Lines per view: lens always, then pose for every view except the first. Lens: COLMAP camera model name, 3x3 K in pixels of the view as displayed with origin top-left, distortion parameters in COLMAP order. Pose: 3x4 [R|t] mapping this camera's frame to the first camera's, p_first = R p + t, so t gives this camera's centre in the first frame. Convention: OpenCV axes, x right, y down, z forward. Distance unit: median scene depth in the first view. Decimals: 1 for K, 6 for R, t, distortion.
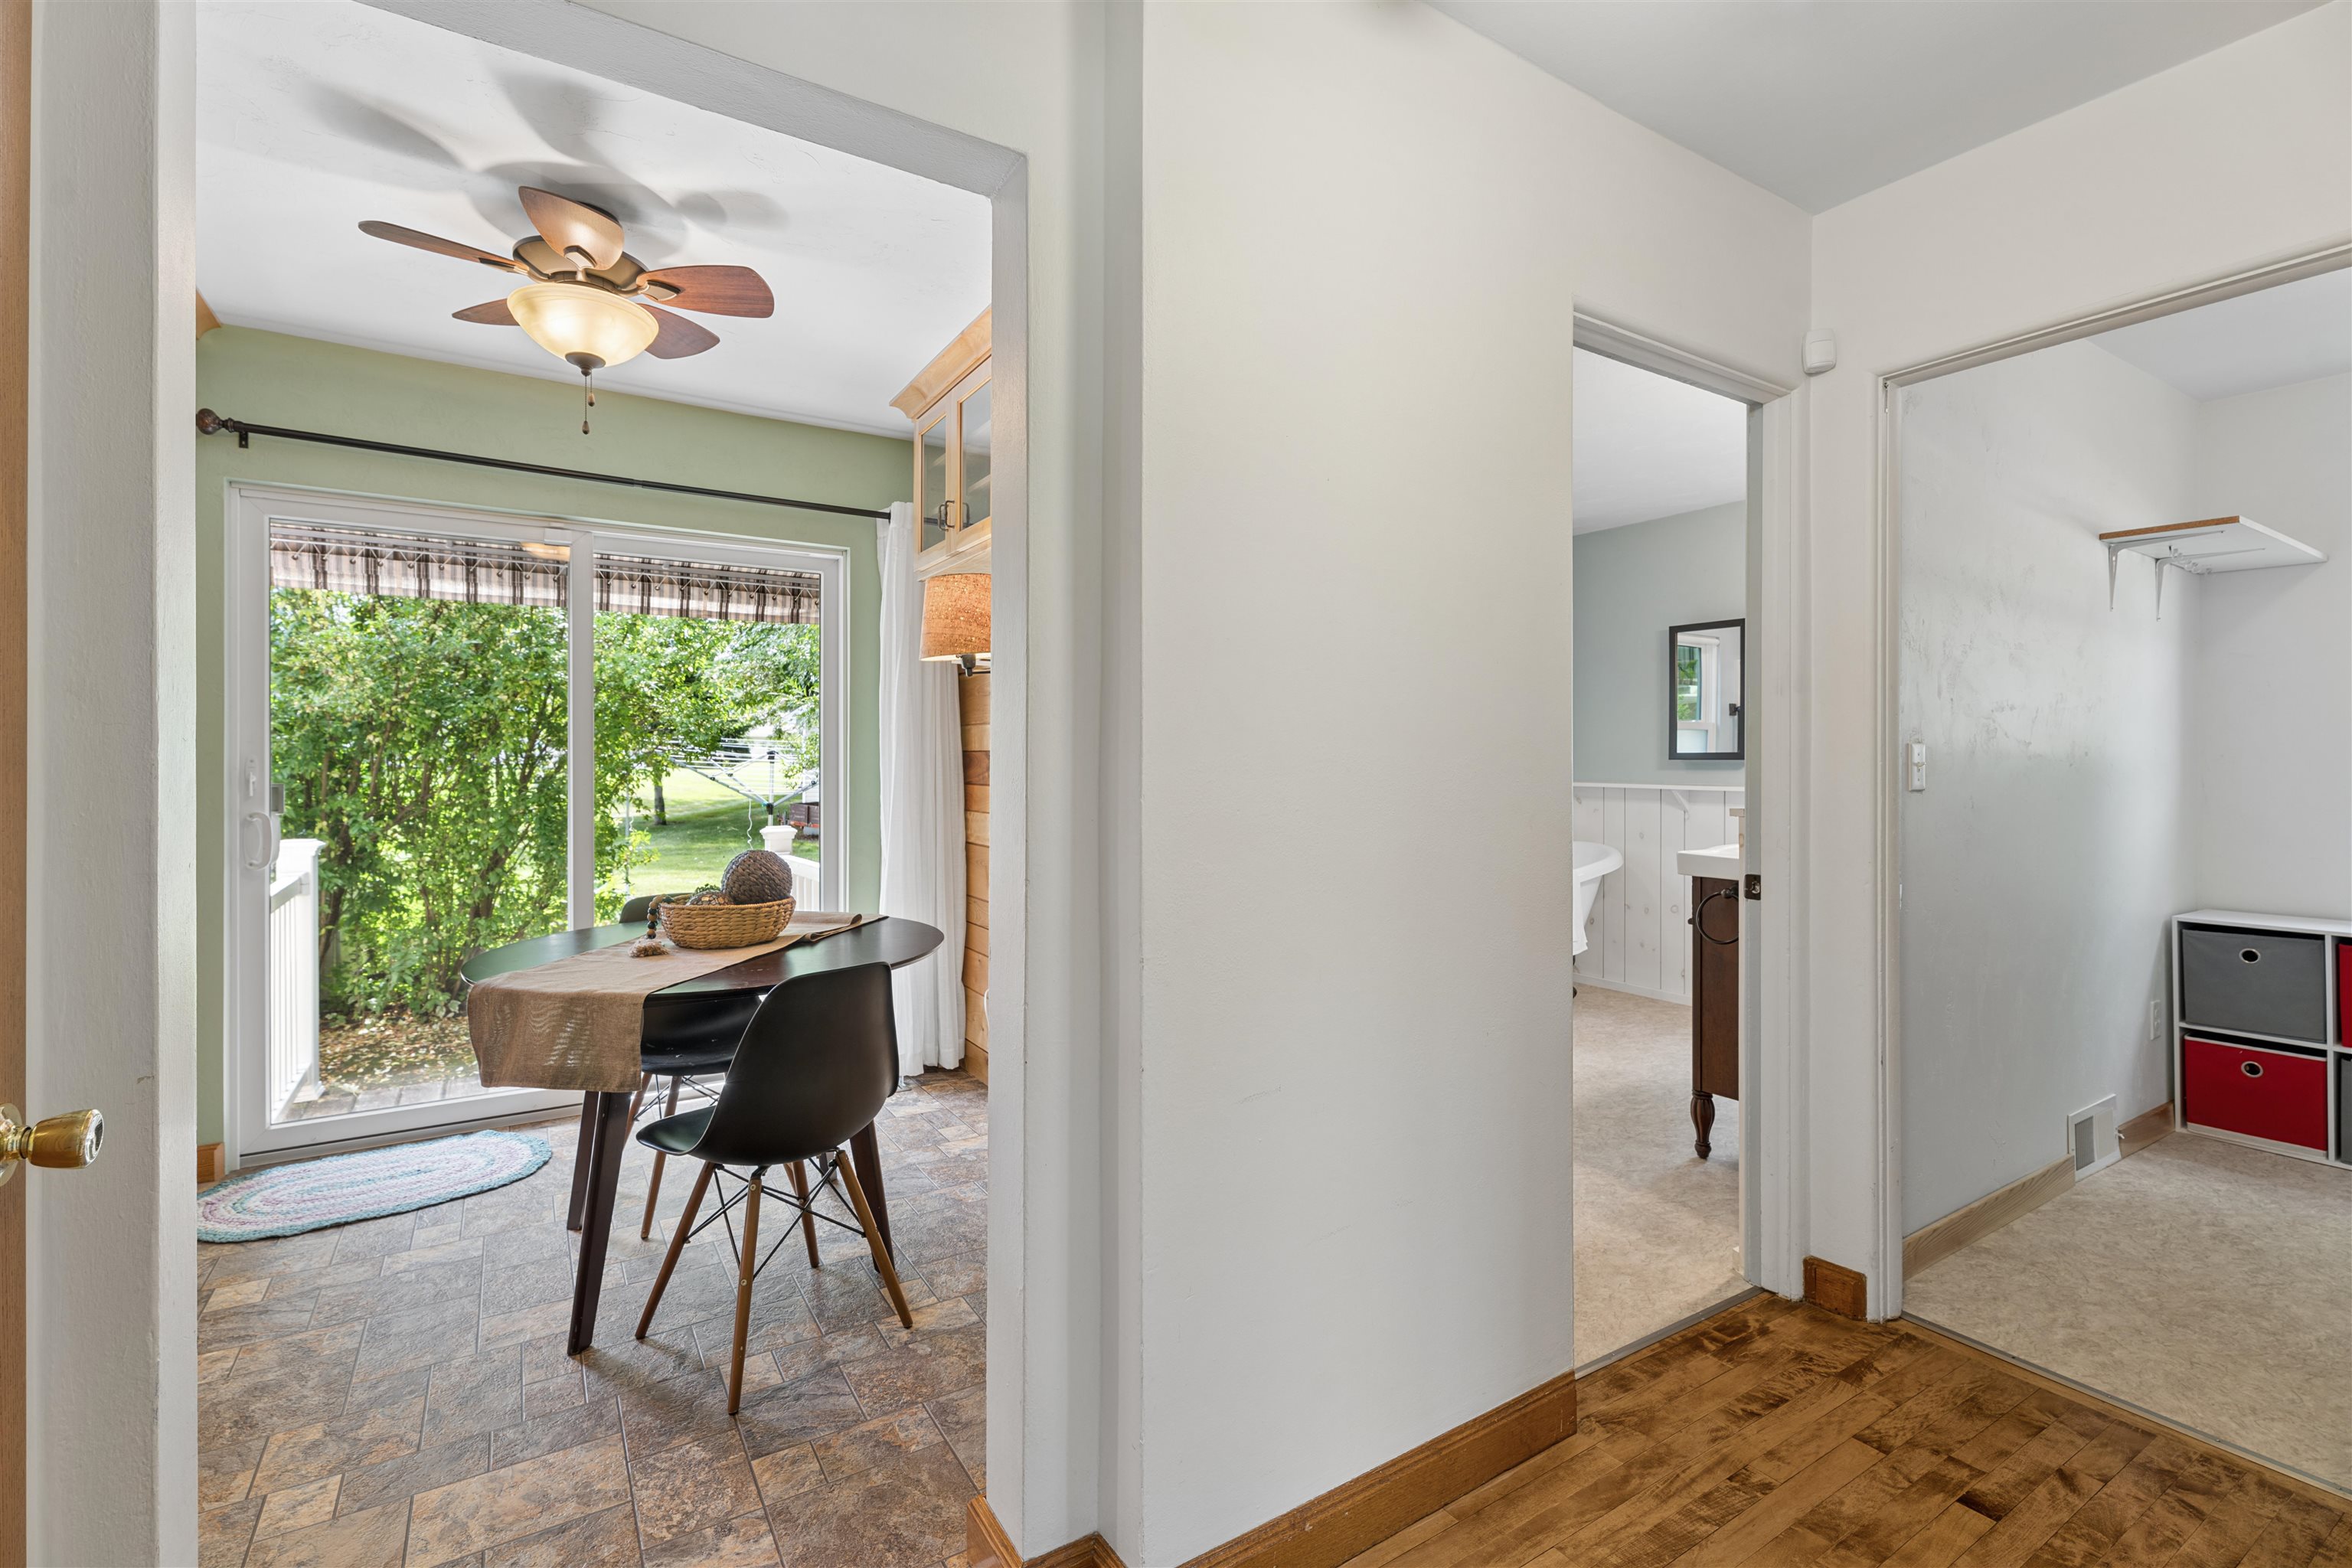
lens RADIAL K [[1049.6, 0, 1181.2], [0, 1049.6, 763.8], [0, 0, 1]] dist [0.003252, -0.000419]
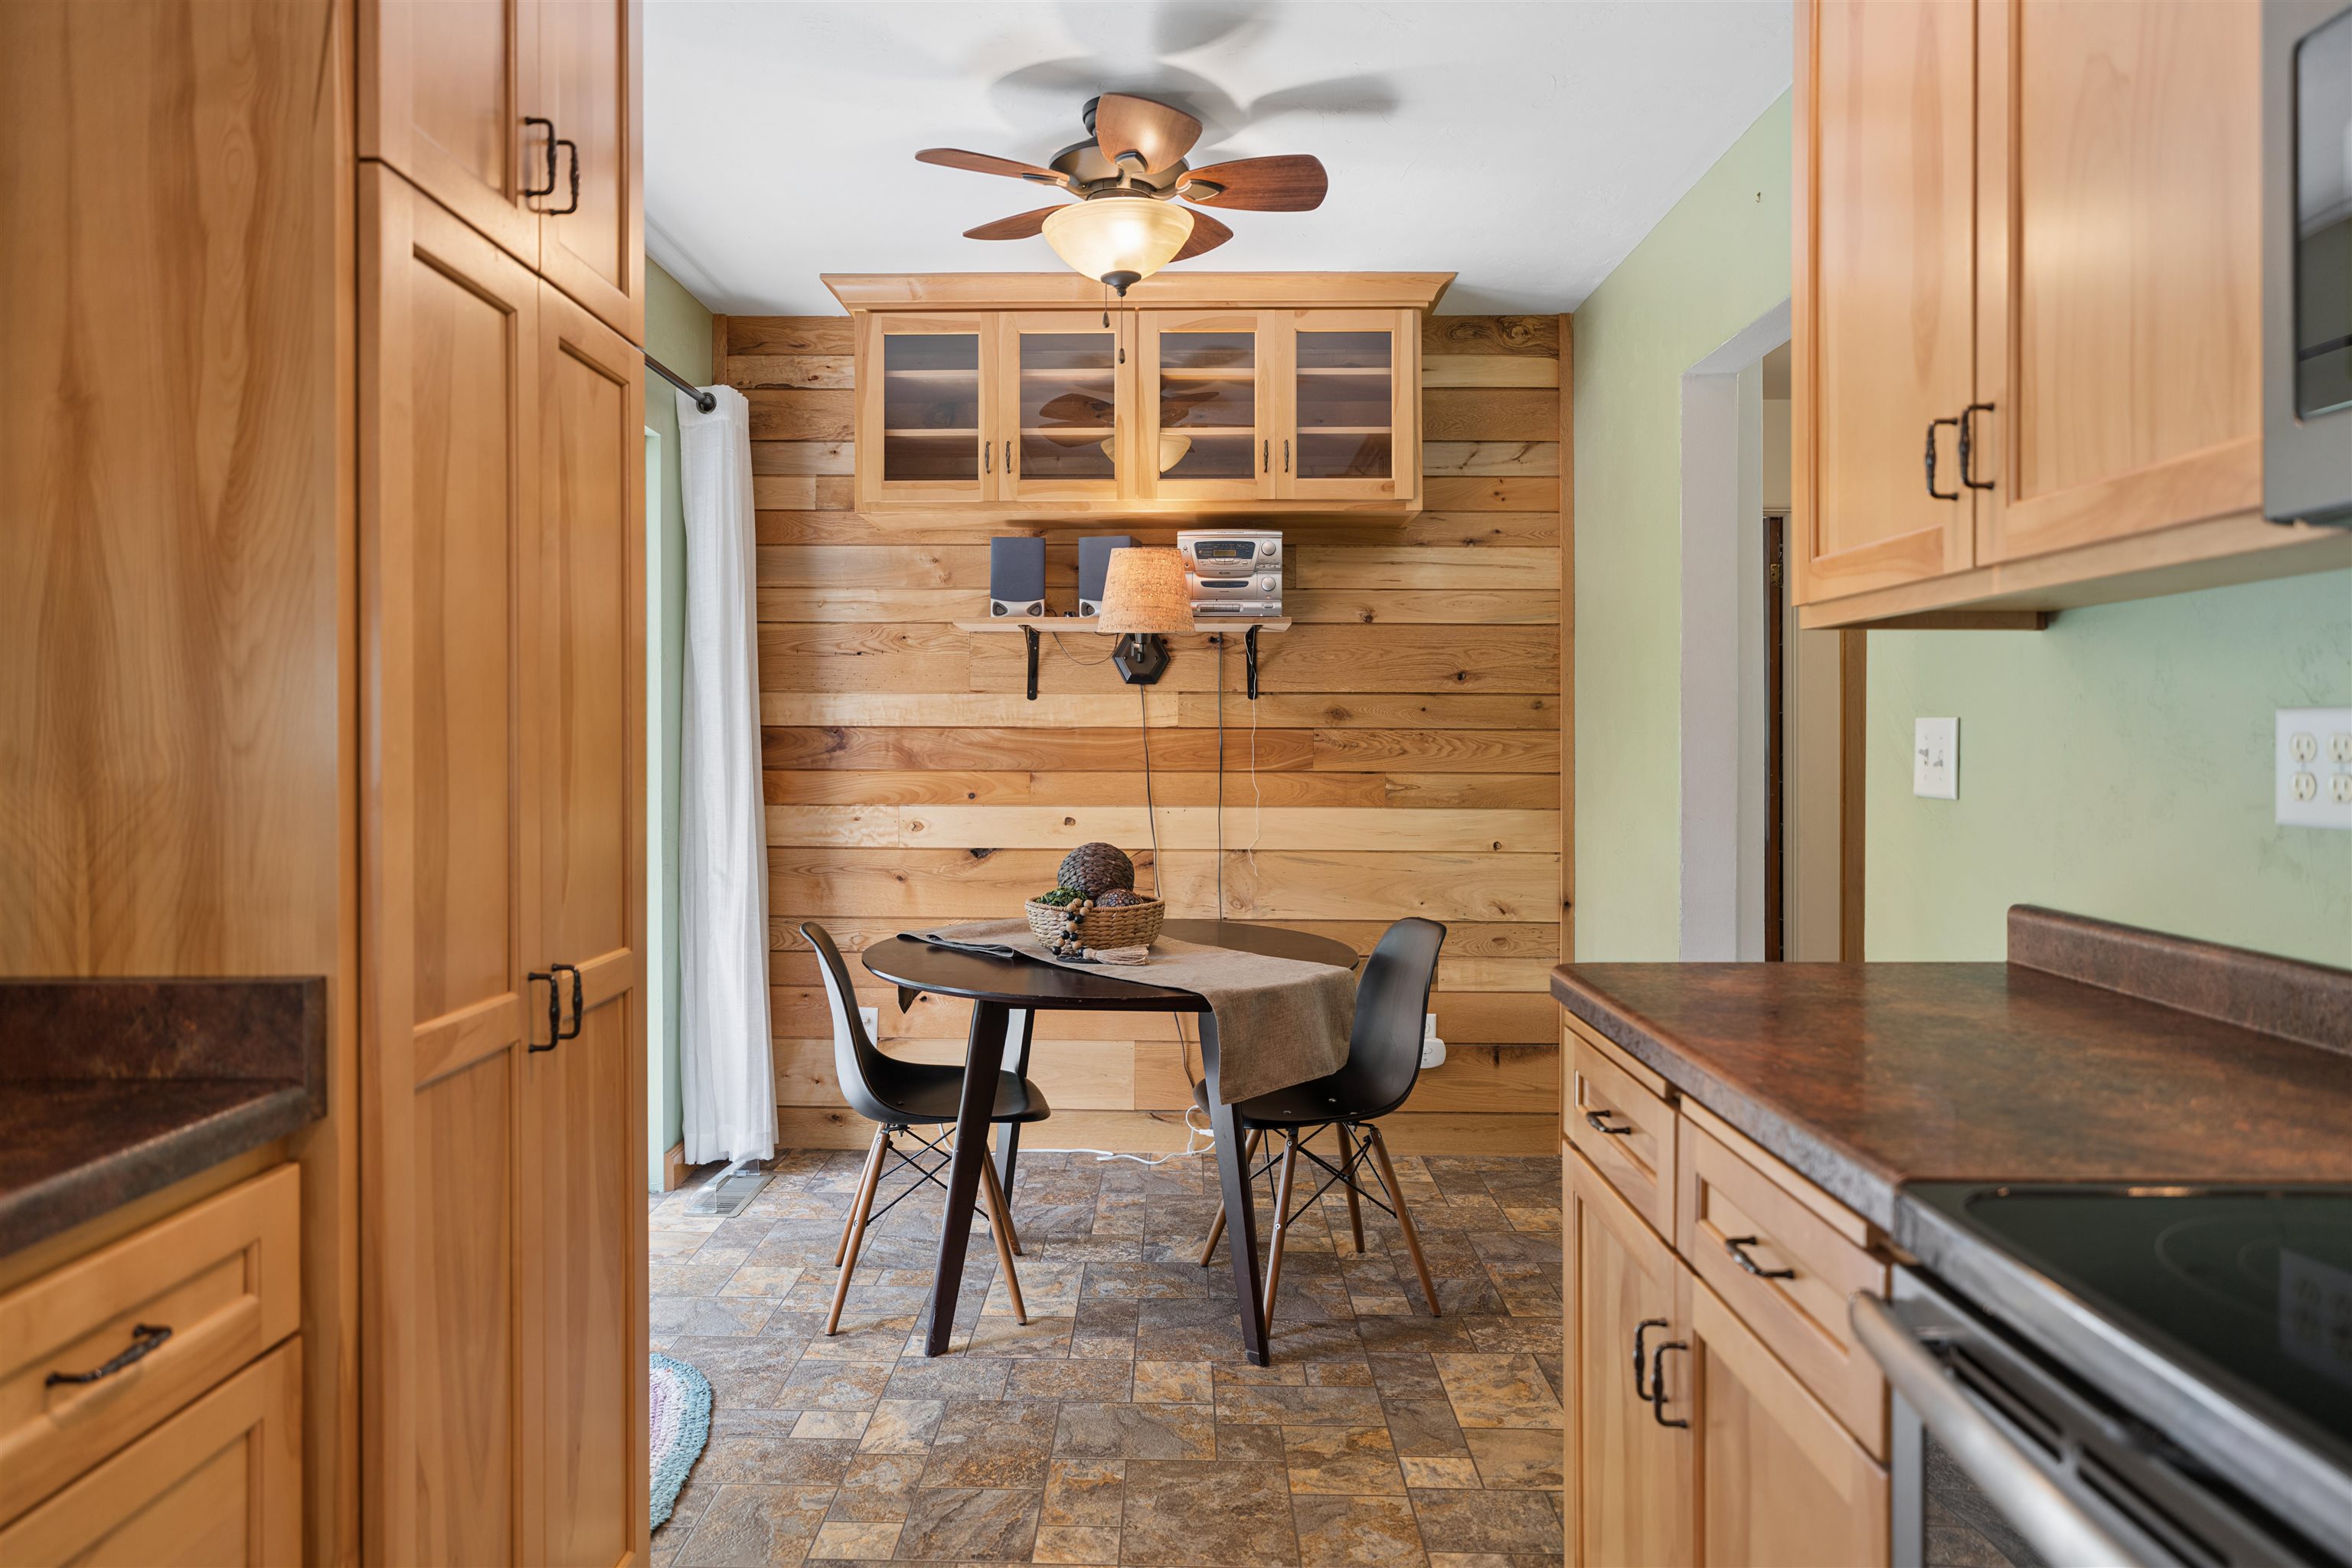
lens RADIAL K [[1402.8, 0, 1169.8], [0, 1402.8, 742.2], [0, 0, 1]] dist [-0.007619, 0.004237]
pose [[0.542682, -0.003160, 0.839932, -0.755229], [0.000122, 0.999993, 0.003683, -0.003859], [-0.839938, -0.001897, 0.542679, 0.171351]]
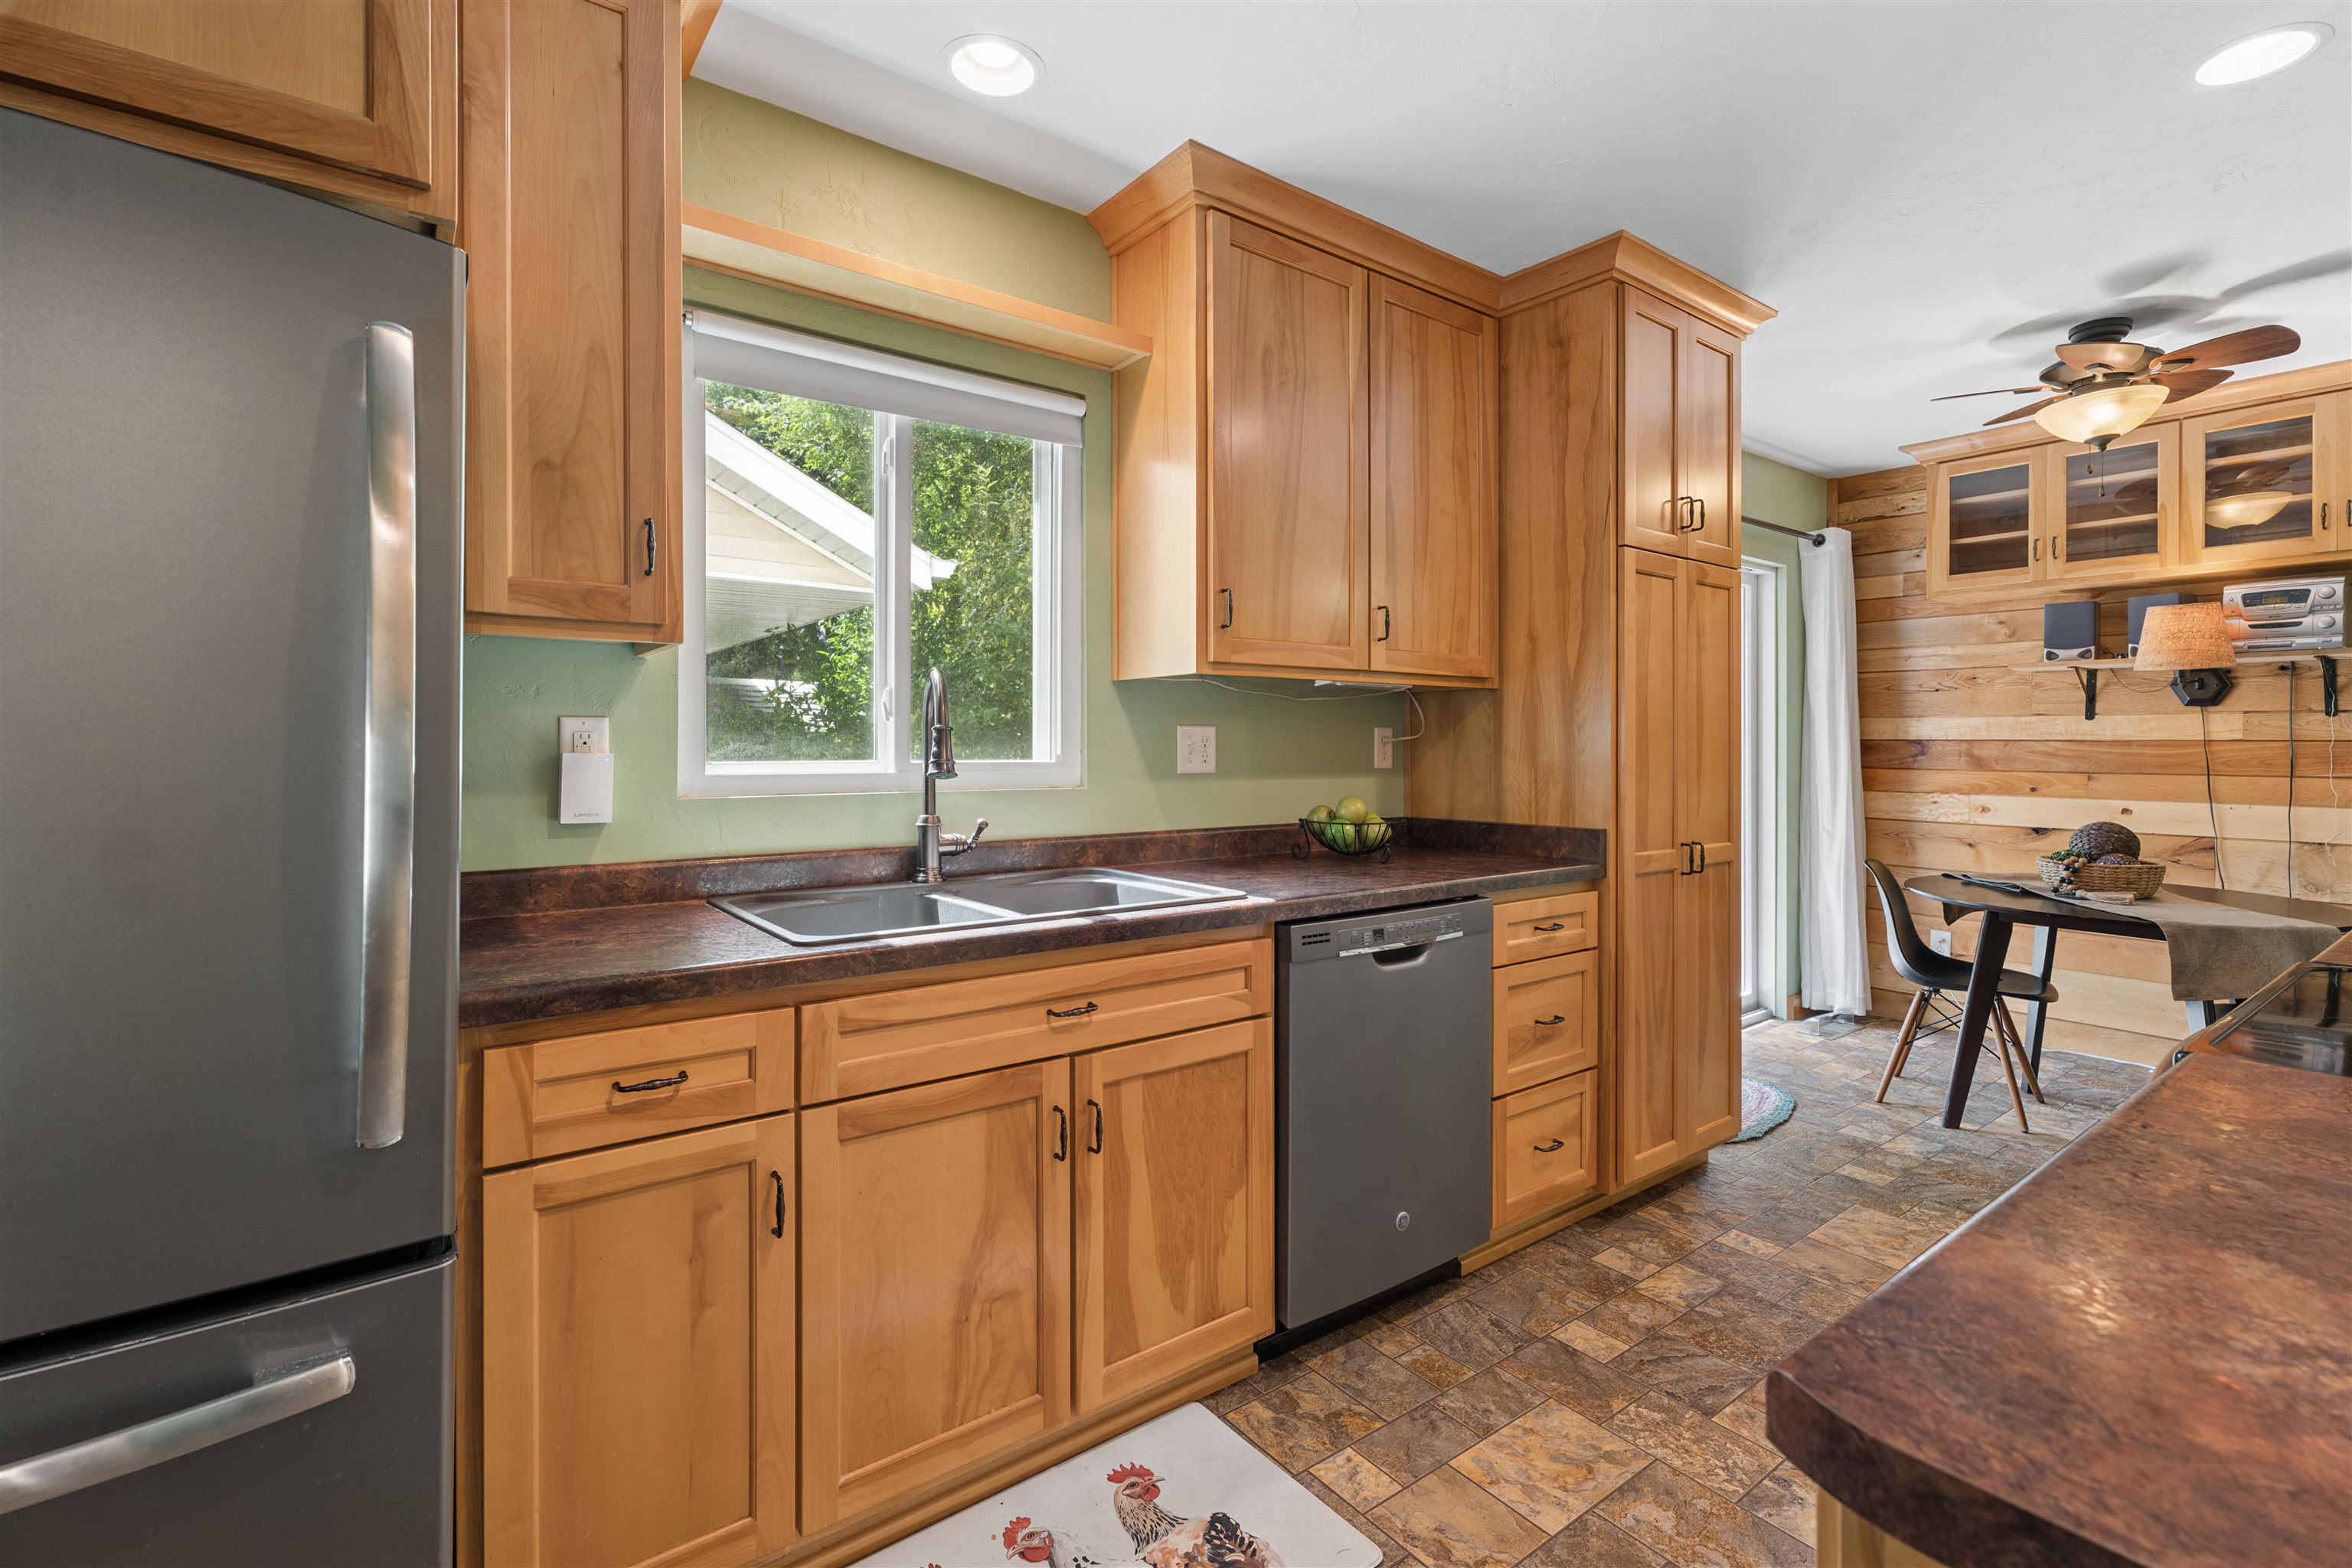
lens RADIAL K [[1049.6, 0, 1167.7], [0, 1049.6, 745.0], [0, 0, 1]] dist [0.003252, -0.000419]
pose [[0.997513, 0.001564, 0.070465, -0.894645], [-0.001639, 0.999998, 0.001005, -0.005467], [-0.070464, -0.001118, 0.997514, -0.097826]]
